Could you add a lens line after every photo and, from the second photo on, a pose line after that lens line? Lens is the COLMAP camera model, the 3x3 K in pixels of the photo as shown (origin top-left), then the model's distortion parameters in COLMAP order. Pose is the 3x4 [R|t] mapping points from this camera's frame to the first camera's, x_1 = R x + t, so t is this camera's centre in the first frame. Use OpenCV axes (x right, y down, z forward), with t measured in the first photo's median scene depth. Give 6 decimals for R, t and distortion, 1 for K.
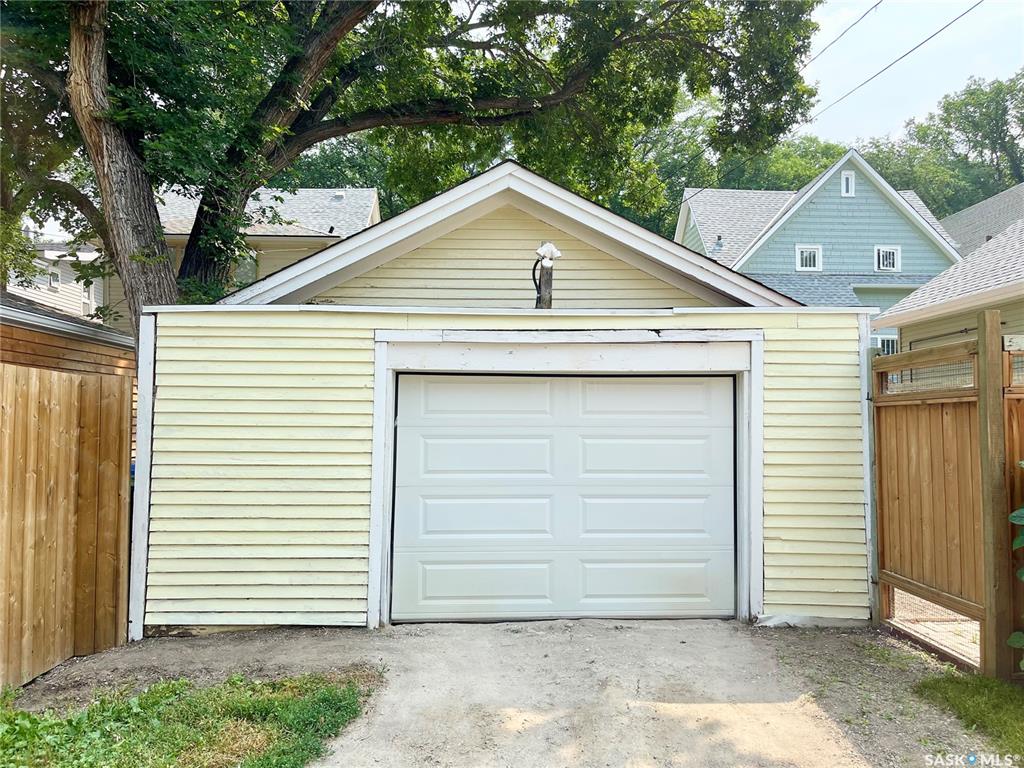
lens RADIAL K [[804.1, 0, 512.0], [0, 804.1, 384.0], [0, 0, 1]] dist [0.057226, -0.083139]
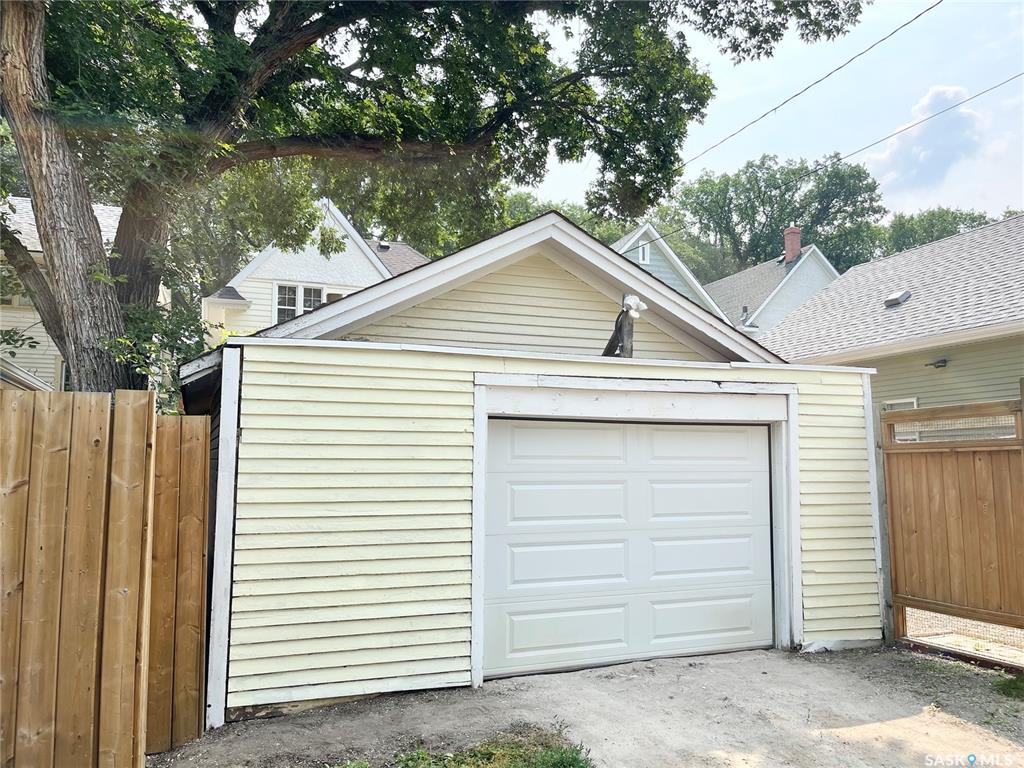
lens RADIAL K [[804.1, 0, 512.0], [0, 804.1, 384.0], [0, 0, 1]] dist [0.057226, -0.083139]
pose [[0.941959, 0.030238, 0.334364, -0.449331], [-0.011868, 0.998312, -0.056848, 0.000900], [-0.335519, 0.049580, 0.940728, 0.074331]]
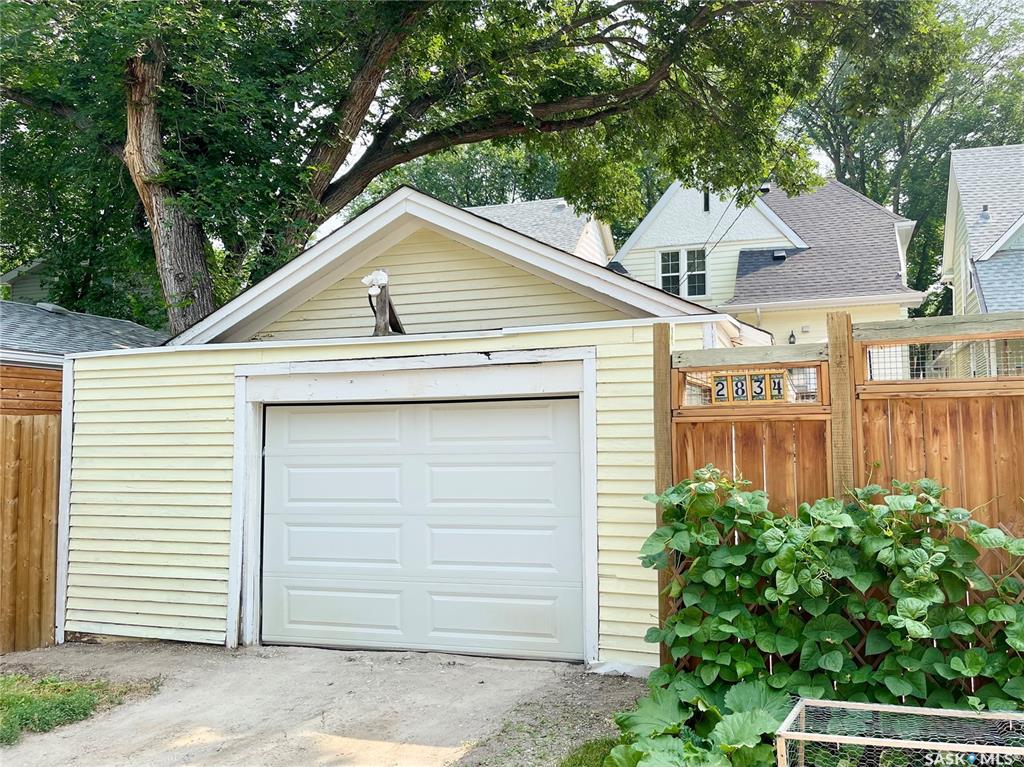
lens RADIAL K [[880.1, 0, 534.7], [0, 880.1, 389.0], [0, 0, 1]] dist [0.079646, -0.125298]
pose [[0.936123, -0.034552, -0.349970, 0.605107], [0.031401, 0.999399, -0.014677, -0.006698], [0.350267, 0.002750, 0.936646, 0.045074]]
